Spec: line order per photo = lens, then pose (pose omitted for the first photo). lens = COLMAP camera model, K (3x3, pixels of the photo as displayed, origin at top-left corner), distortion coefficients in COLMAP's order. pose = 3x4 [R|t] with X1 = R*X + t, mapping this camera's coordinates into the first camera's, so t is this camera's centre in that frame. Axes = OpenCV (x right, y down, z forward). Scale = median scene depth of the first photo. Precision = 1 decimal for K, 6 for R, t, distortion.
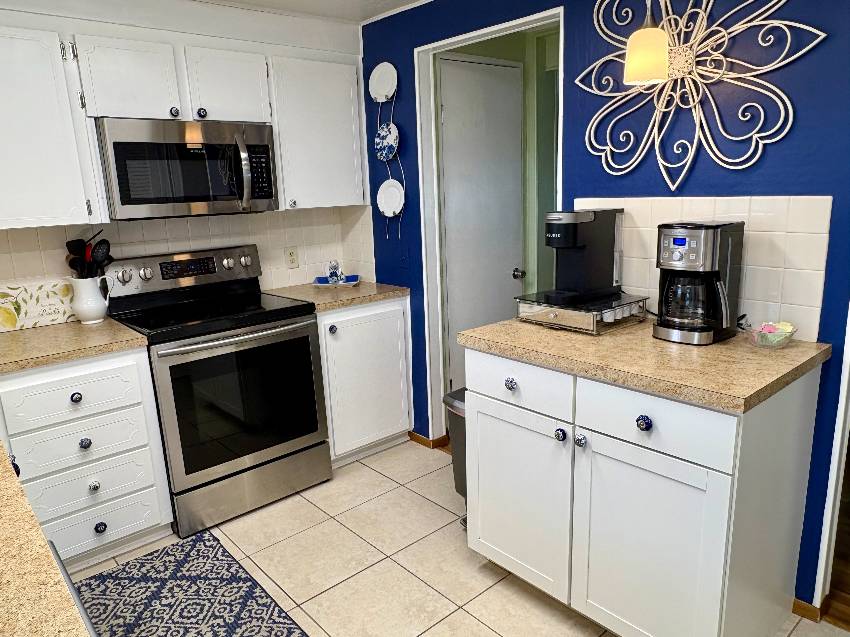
lens RADIAL K [[604.4, 0, 425.4], [0, 604.4, 320.1], [0, 0, 1]] dist [0.001996, -0.000150]
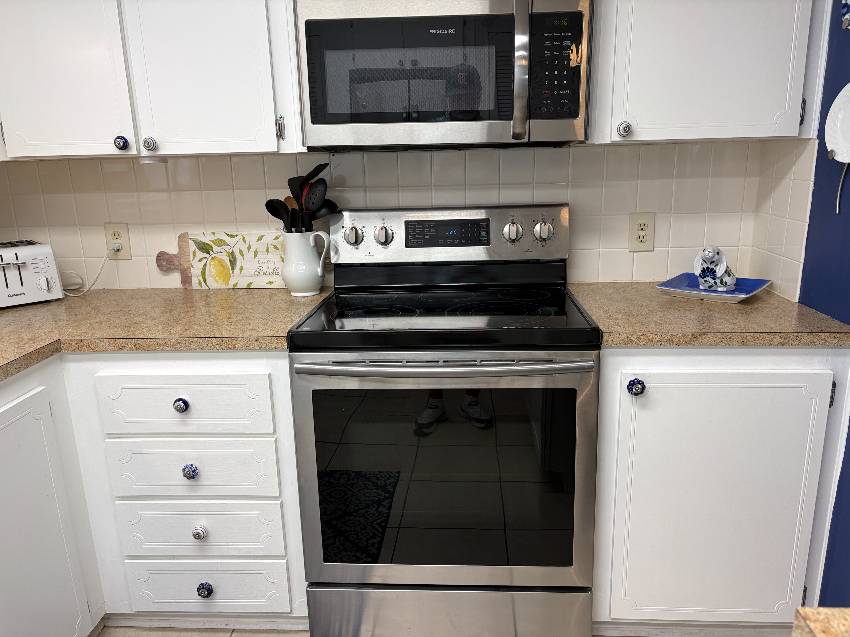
lens RADIAL K [[647.7, 0, 425.8], [0, 647.7, 317.7], [0, 0, 1]] dist [0.009943, 0.000722]
pose [[0.711000, 0.194000, -0.675902, 0.072813], [-0.159476, 0.980631, 0.113708, -0.074618], [0.684870, 0.026944, 0.728167, 0.508399]]
